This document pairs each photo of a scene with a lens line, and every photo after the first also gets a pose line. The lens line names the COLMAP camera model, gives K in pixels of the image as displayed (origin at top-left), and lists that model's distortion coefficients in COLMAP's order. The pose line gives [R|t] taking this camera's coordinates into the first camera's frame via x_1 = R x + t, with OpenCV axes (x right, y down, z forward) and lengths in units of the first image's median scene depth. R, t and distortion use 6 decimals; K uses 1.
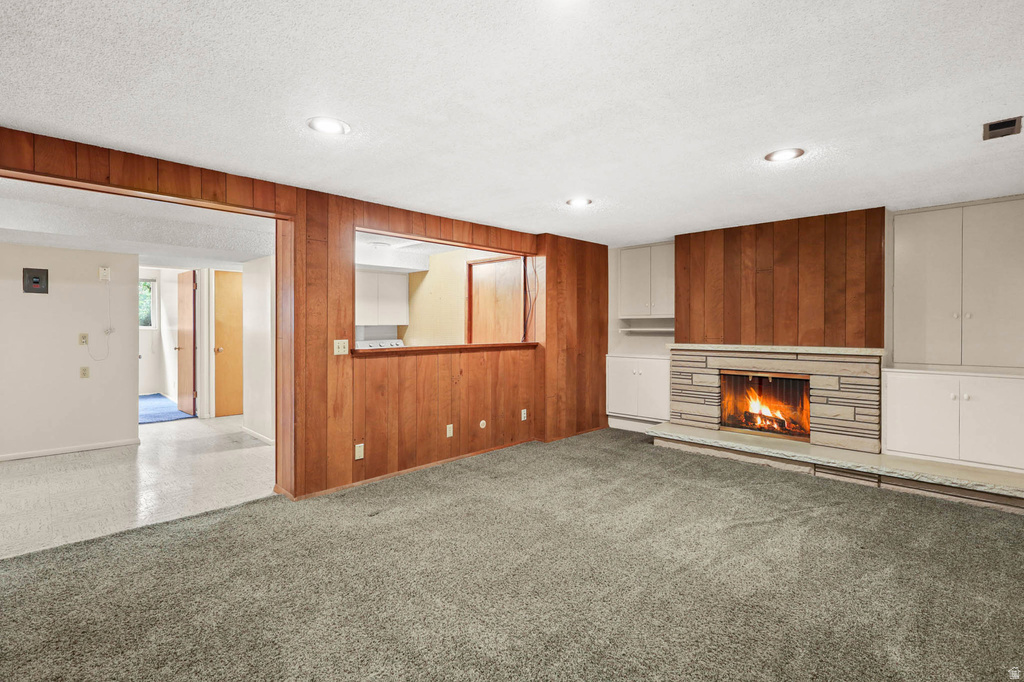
lens RADIAL K [[481.2, 0, 514.1], [0, 481.2, 331.3], [0, 0, 1]] dist [-0.000322, -0.000184]
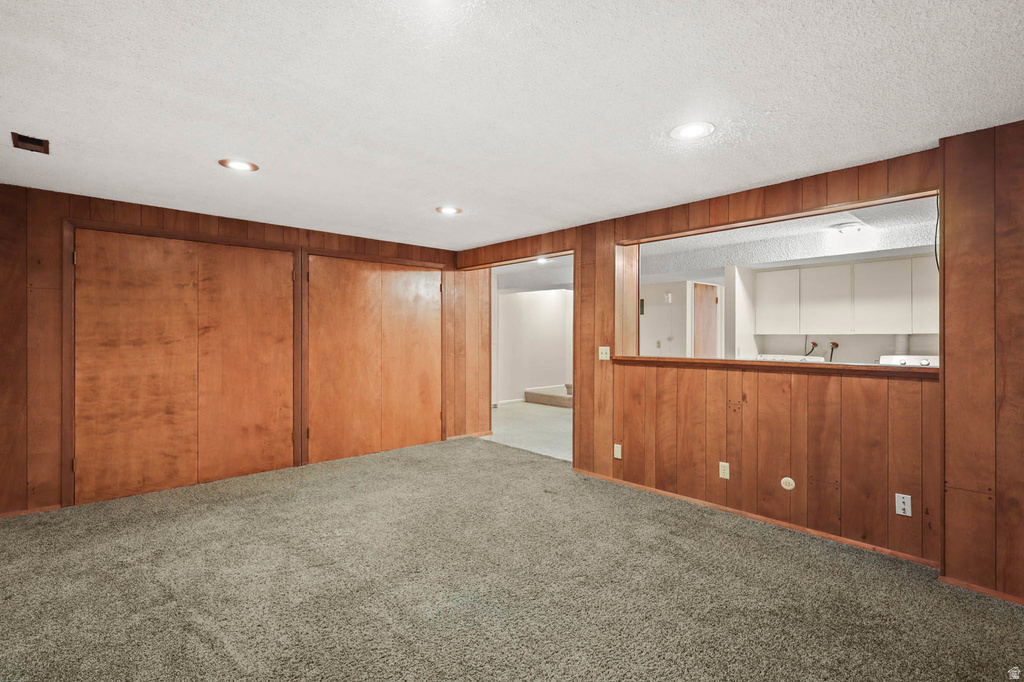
lens RADIAL K [[481.2, 0, 514.1], [0, 481.2, 331.3], [0, 0, 1]] dist [-0.000322, -0.000184]
pose [[-0.037958, -0.004502, -0.999269, 0.740465], [-0.011350, 0.999927, -0.004074, -0.010992], [0.999215, 0.011187, -0.038007, 0.782511]]
